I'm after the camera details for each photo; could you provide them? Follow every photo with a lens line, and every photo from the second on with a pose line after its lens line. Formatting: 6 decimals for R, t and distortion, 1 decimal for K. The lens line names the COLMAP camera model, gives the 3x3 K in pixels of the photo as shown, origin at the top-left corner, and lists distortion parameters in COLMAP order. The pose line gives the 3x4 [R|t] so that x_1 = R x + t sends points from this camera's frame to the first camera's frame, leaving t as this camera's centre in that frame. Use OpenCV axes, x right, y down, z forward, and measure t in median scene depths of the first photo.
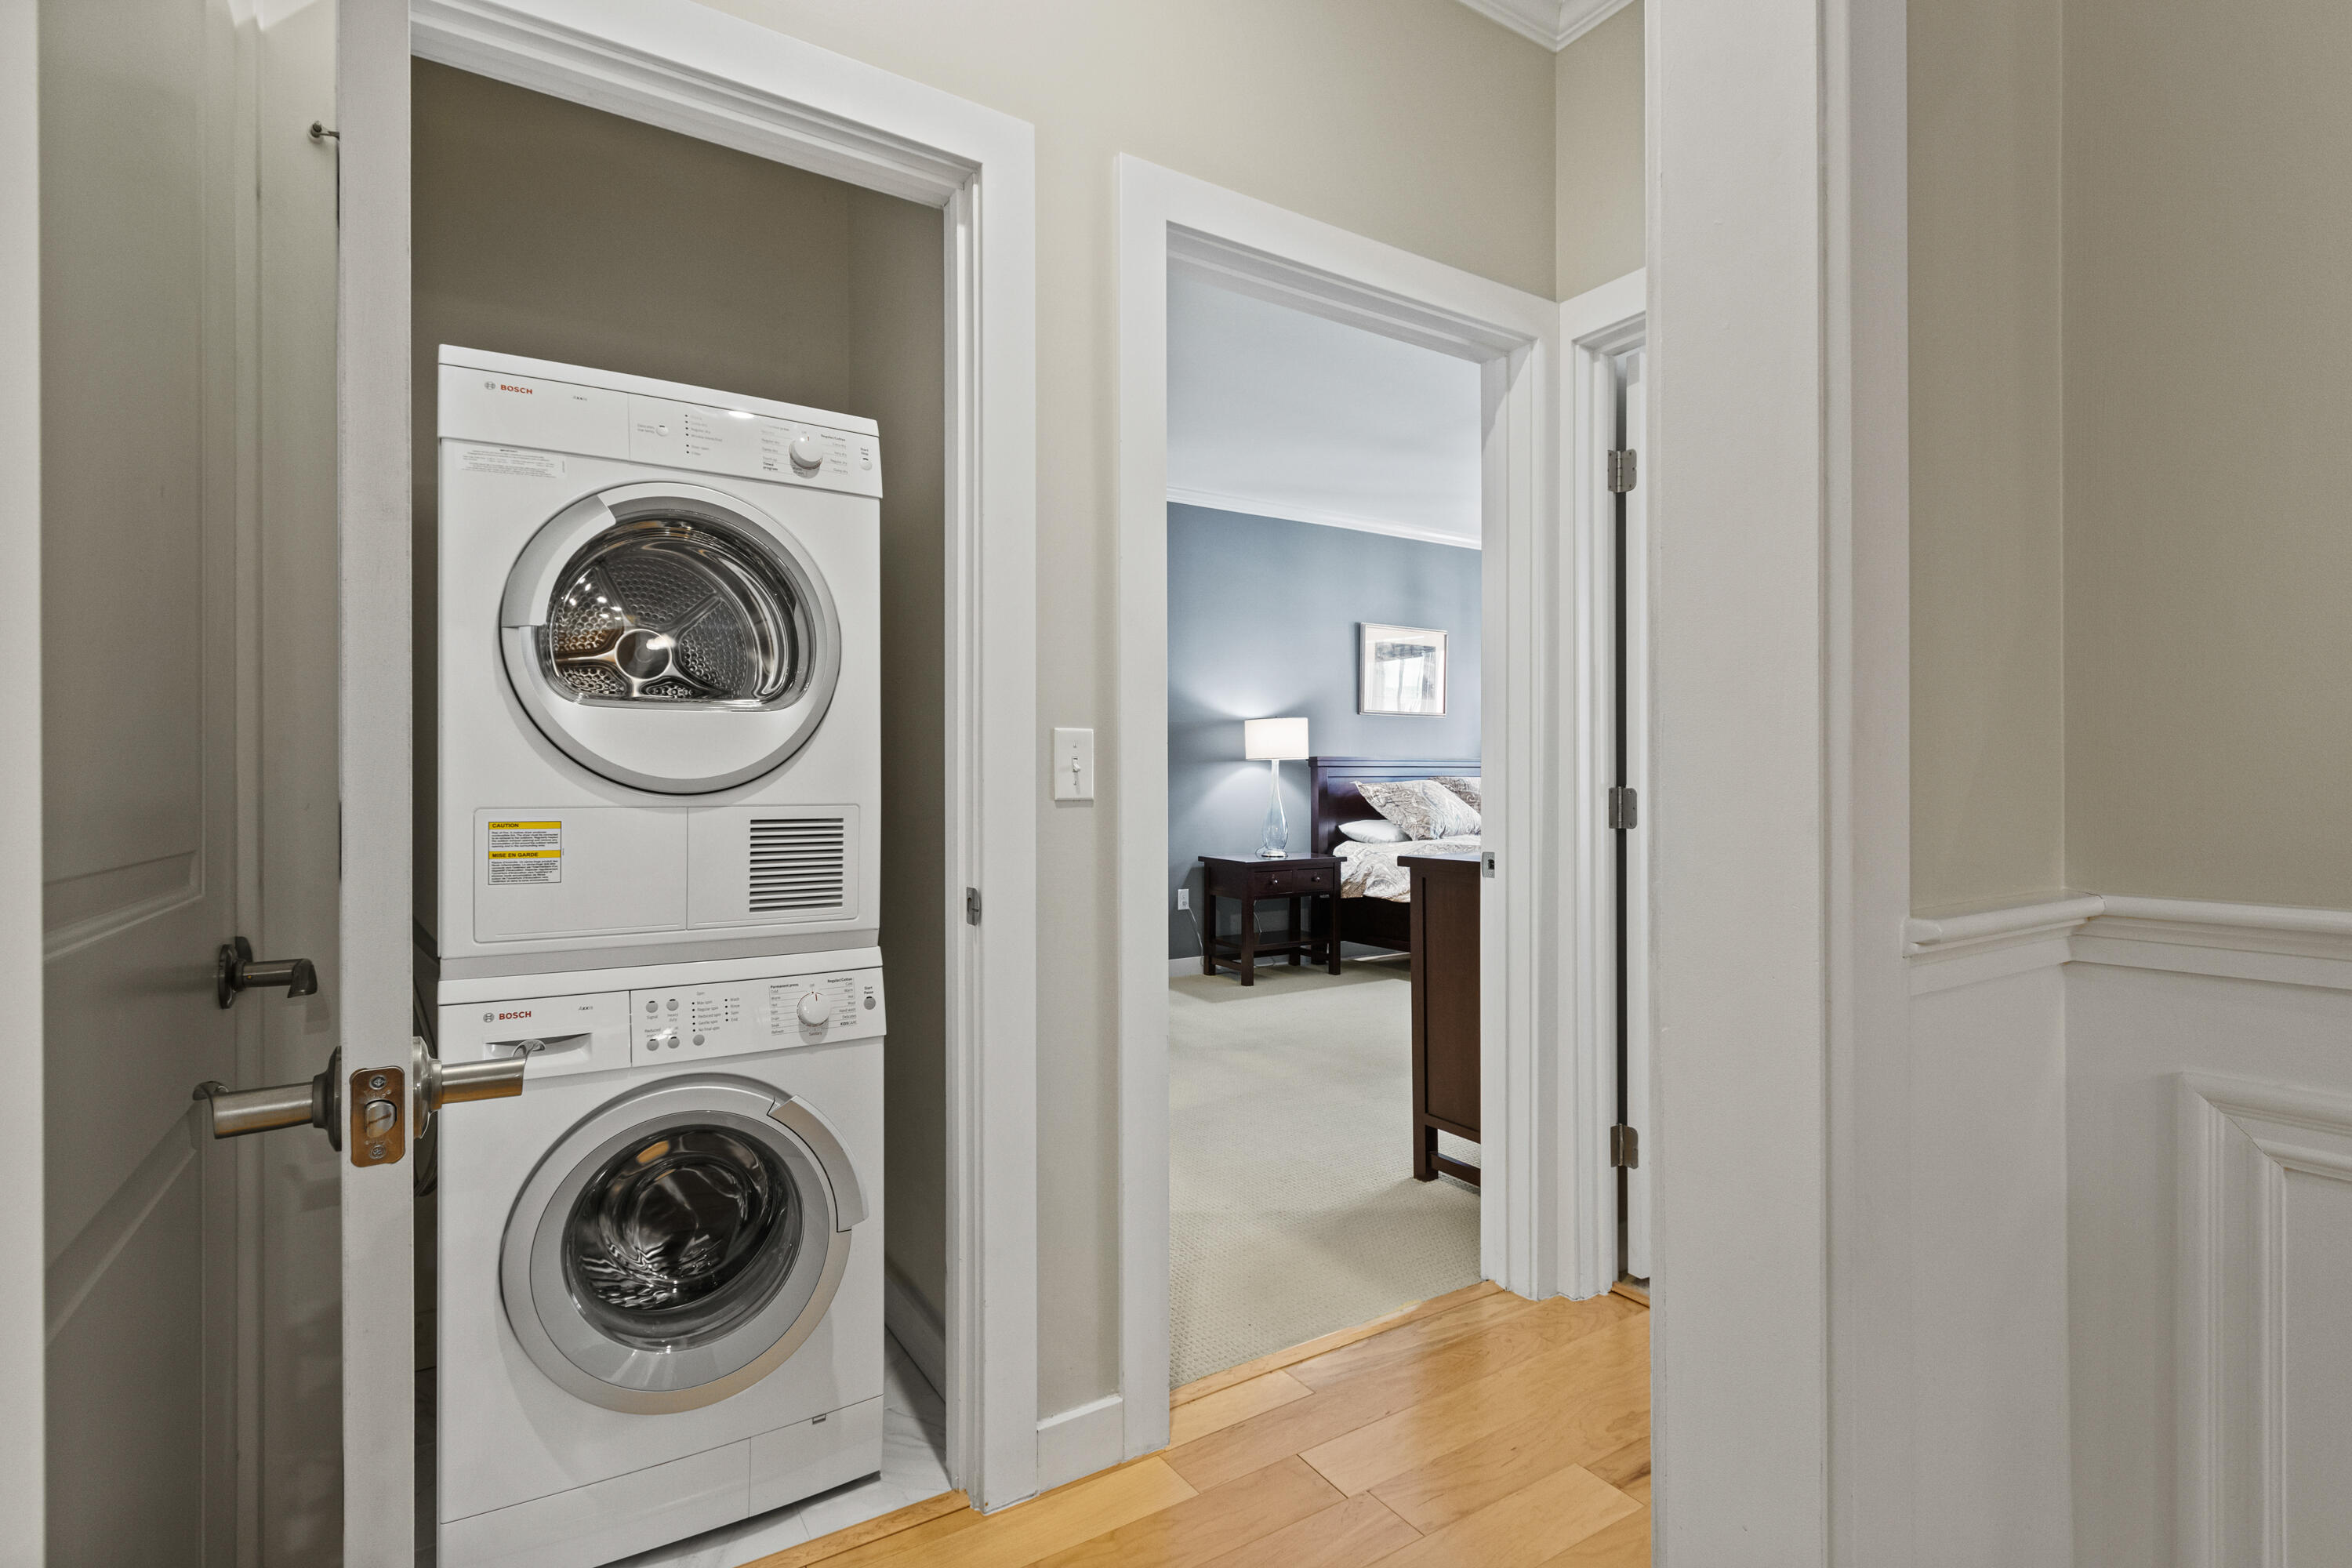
lens RADIAL K [[1114.8, 0, 1160.1], [0, 1114.8, 782.8], [0, 0, 1]] dist [0.005413, -0.002424]
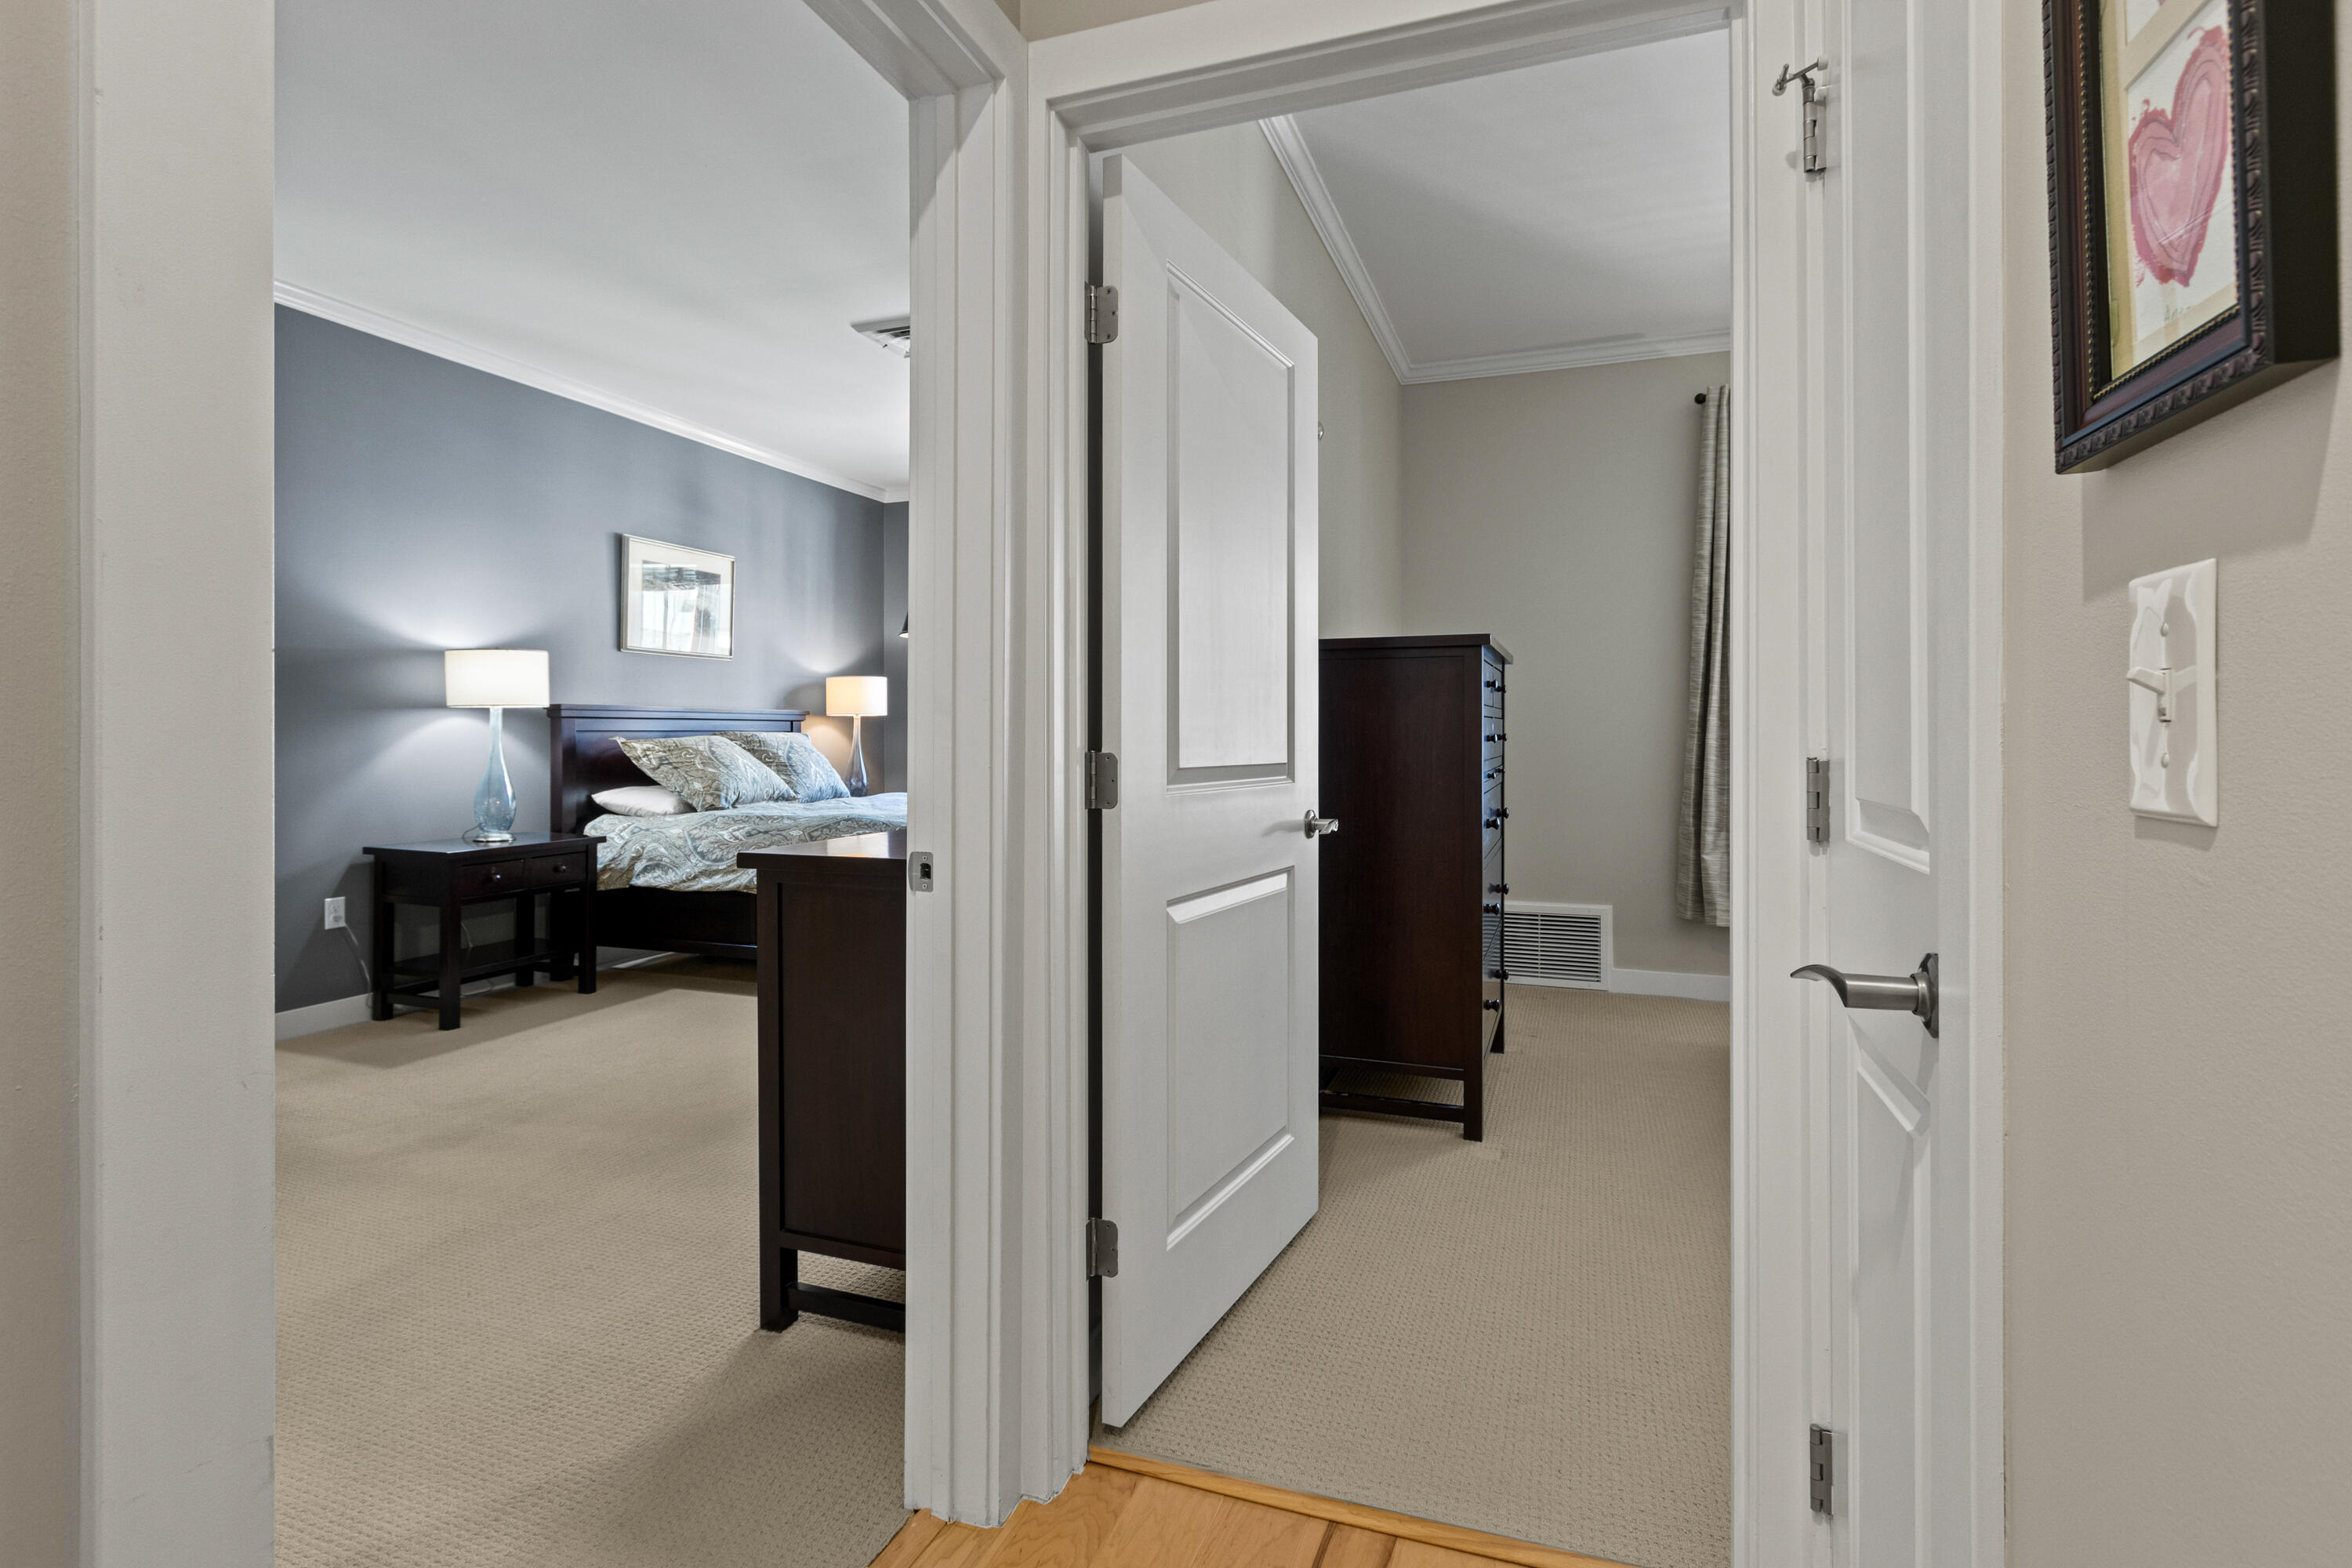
lens RADIAL K [[1114.8, 0, 1191.3], [0, 1114.8, 735.4], [0, 0, 1]] dist [0.005413, -0.002424]
pose [[0.781798, 0.002438, 0.623527, 0.004379], [-0.001916, 0.999997, -0.001509, -0.002114], [-0.623529, -0.000015, 0.781800, 0.153324]]
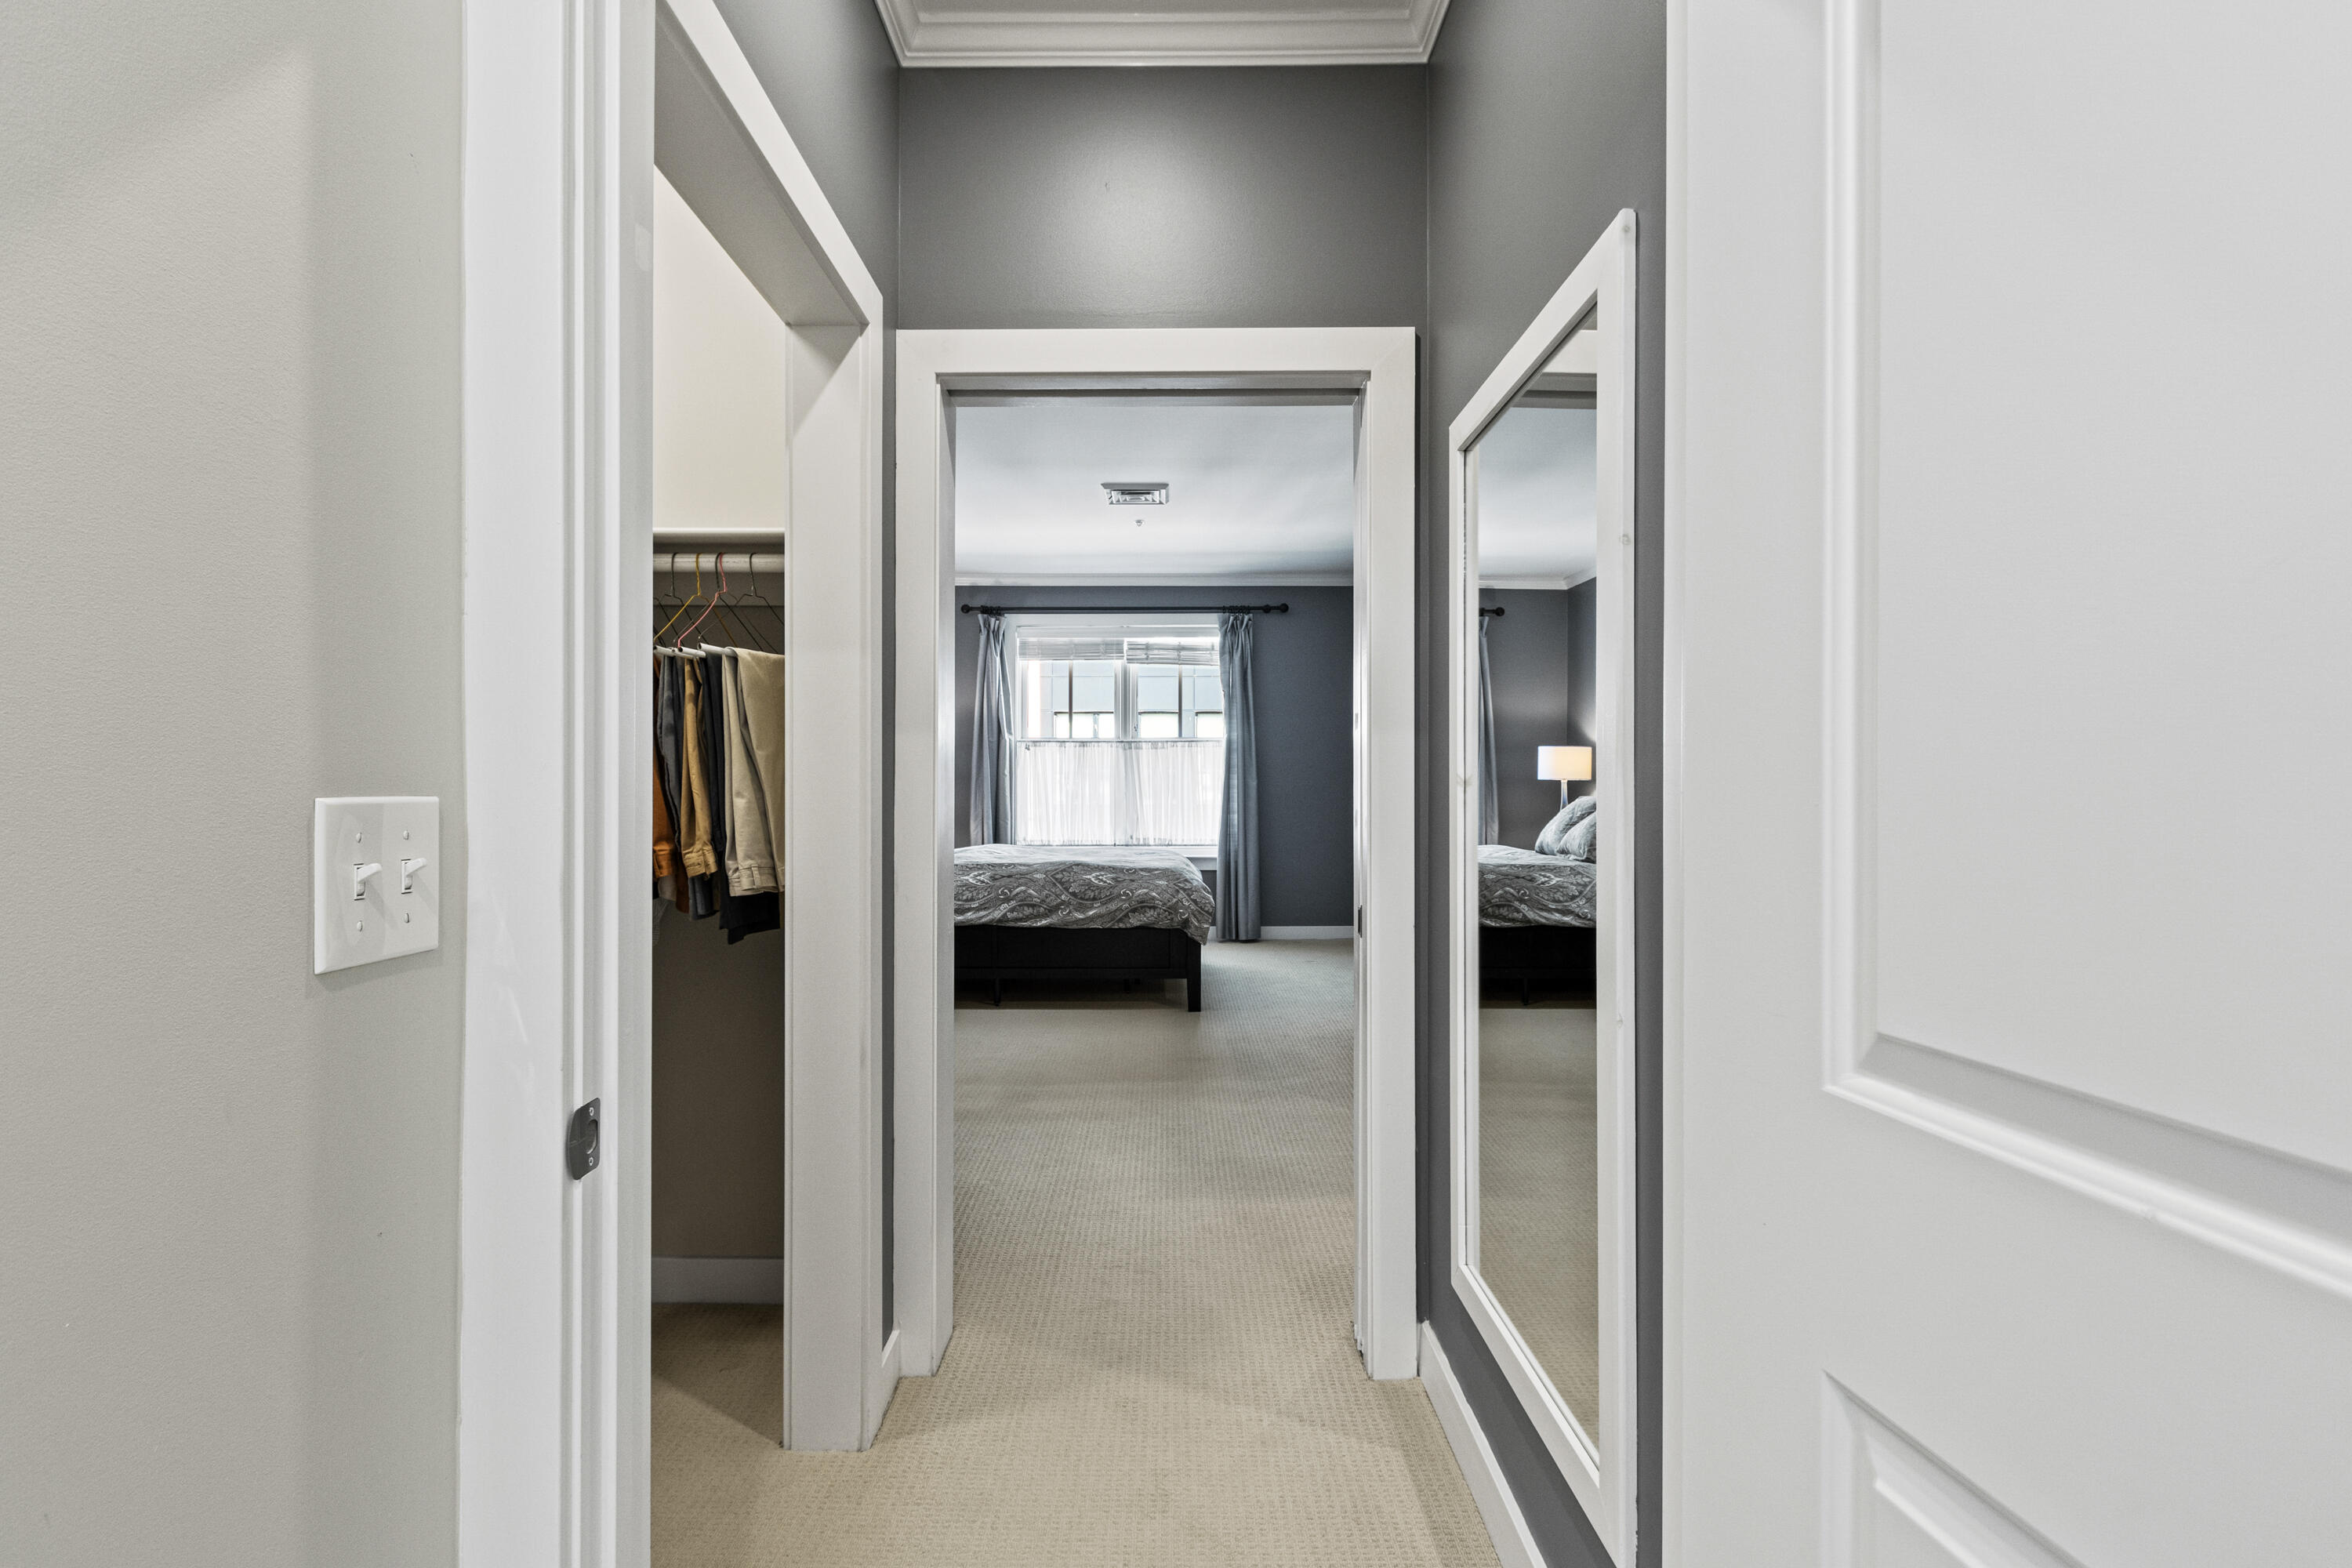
lens RADIAL K [[1114.8, 0, 1167.4], [0, 1114.8, 786.7], [0, 0, 1]] dist [0.005413, -0.002424]
pose [[0.528023, 0.001298, 0.849229, -0.463274], [-0.002096, 0.999998, -0.000225, -0.012270], [-0.849227, -0.001662, 0.528025, 0.311396]]
